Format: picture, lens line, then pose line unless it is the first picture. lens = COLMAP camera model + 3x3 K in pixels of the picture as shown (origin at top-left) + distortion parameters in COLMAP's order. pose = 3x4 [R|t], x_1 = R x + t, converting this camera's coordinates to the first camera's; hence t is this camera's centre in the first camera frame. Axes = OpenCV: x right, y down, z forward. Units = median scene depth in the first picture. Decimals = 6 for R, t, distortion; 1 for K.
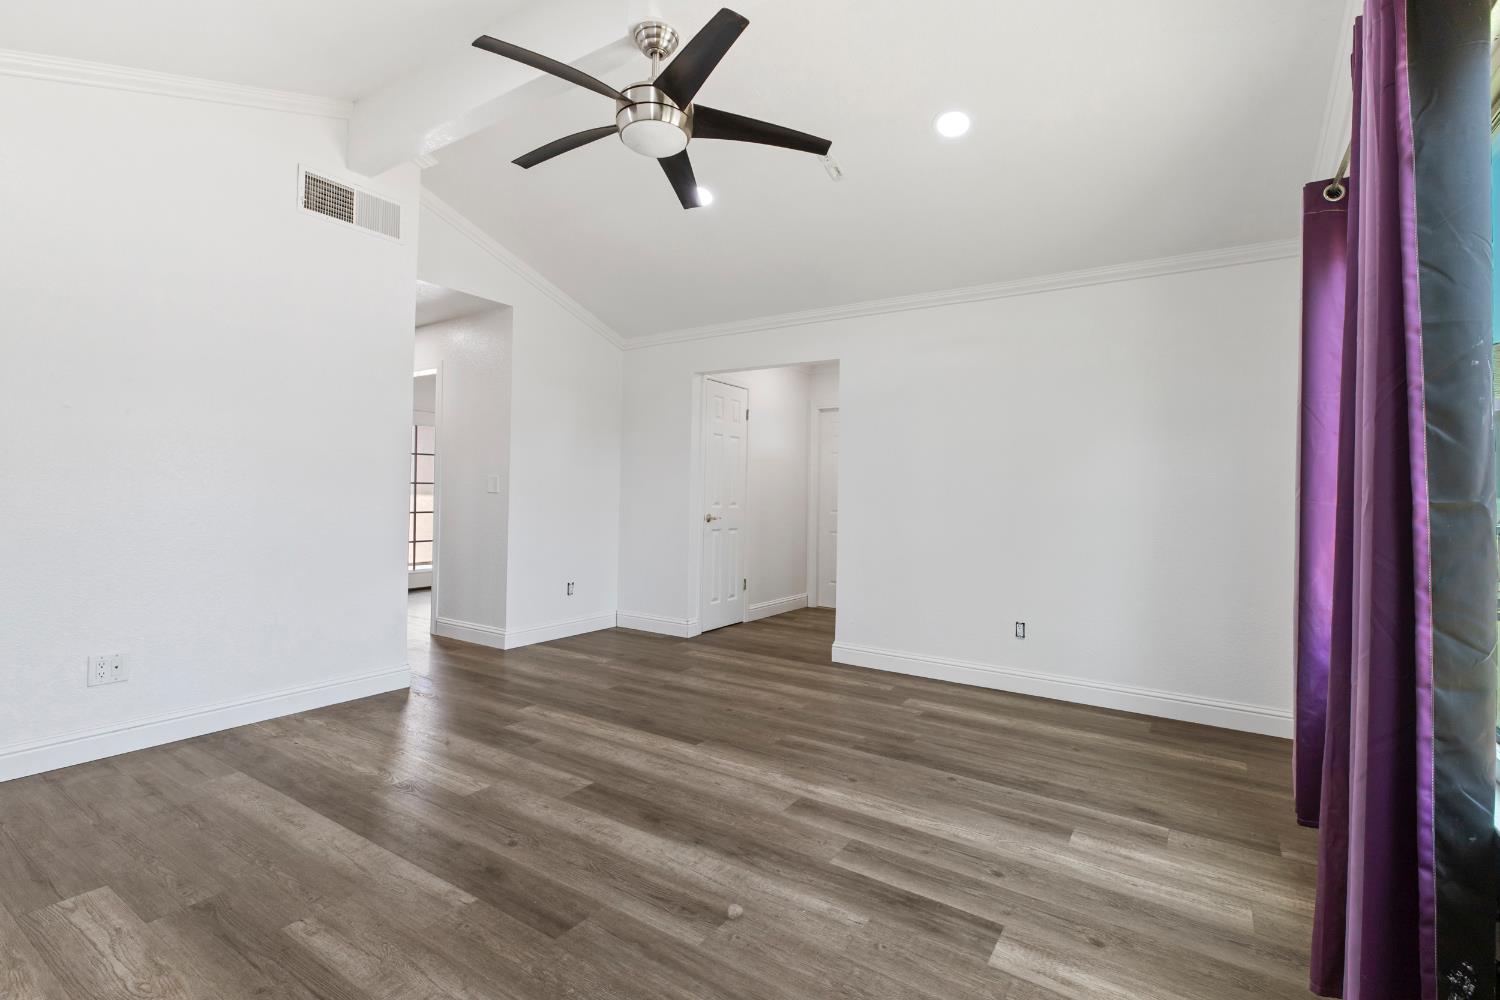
lens RADIAL K [[682.2, 0, 754.1], [0, 682.2, 501.7], [0, 0, 1]] dist [0.002731, 0.000029]
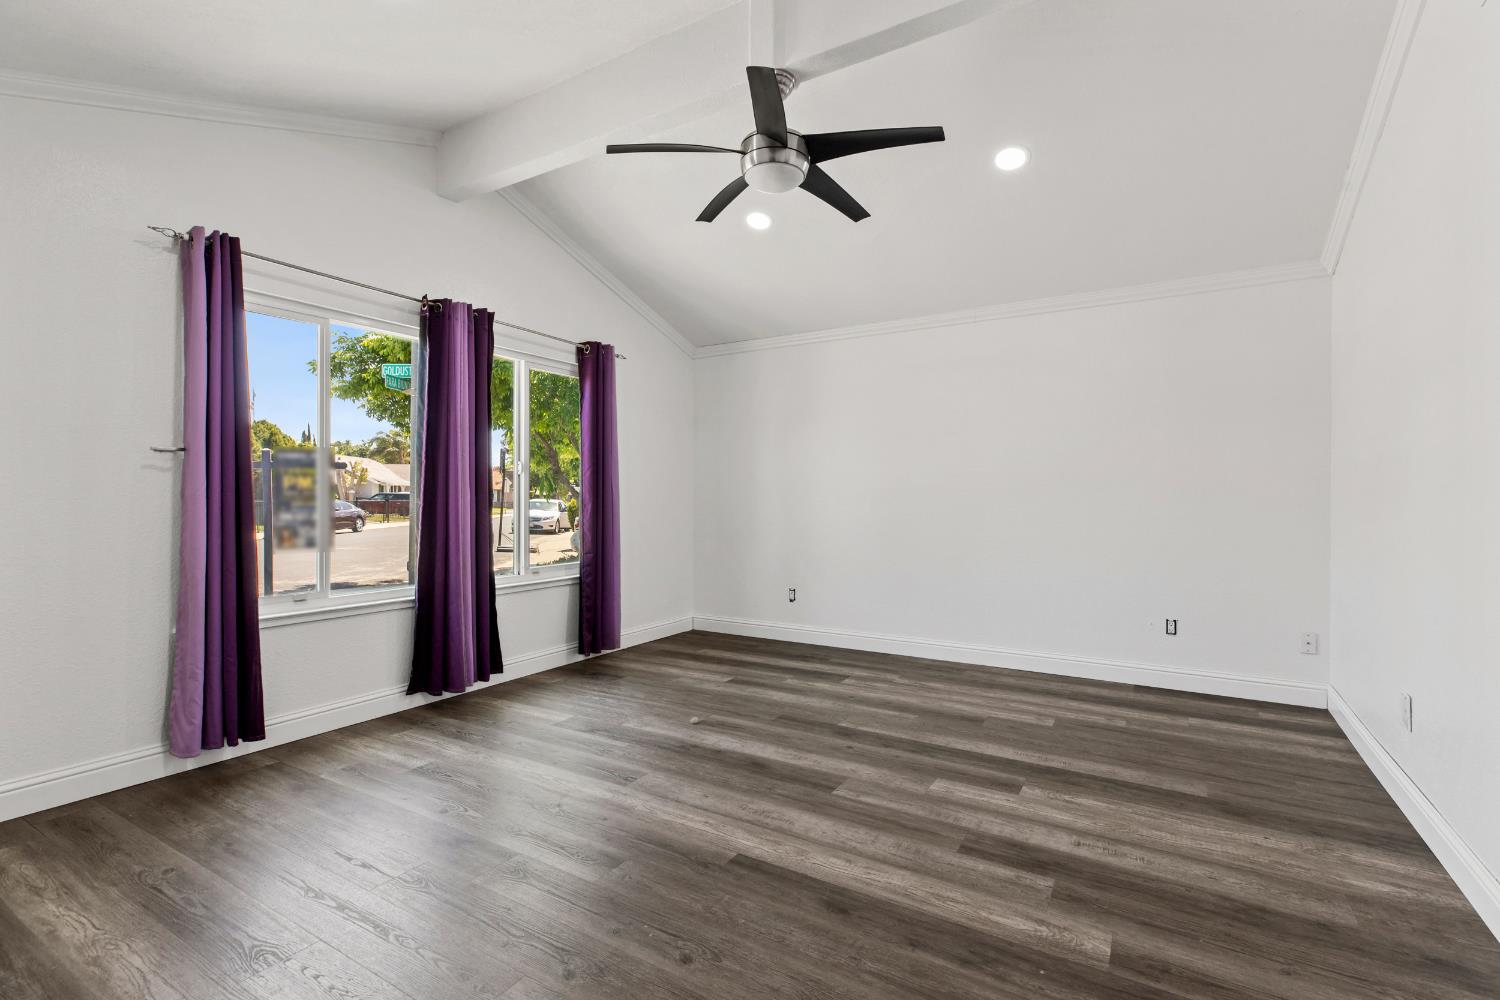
lens RADIAL K [[685.4, 0, 756.6], [0, 685.4, 494.2], [0, 0, 1]] dist [0.000248, 0.000051]
pose [[-0.999258, -0.019030, -0.033491, -0.086110], [-0.019097, 0.999816, 0.001689, -0.018379], [0.033453, 0.002327, -0.999438, 1.997451]]
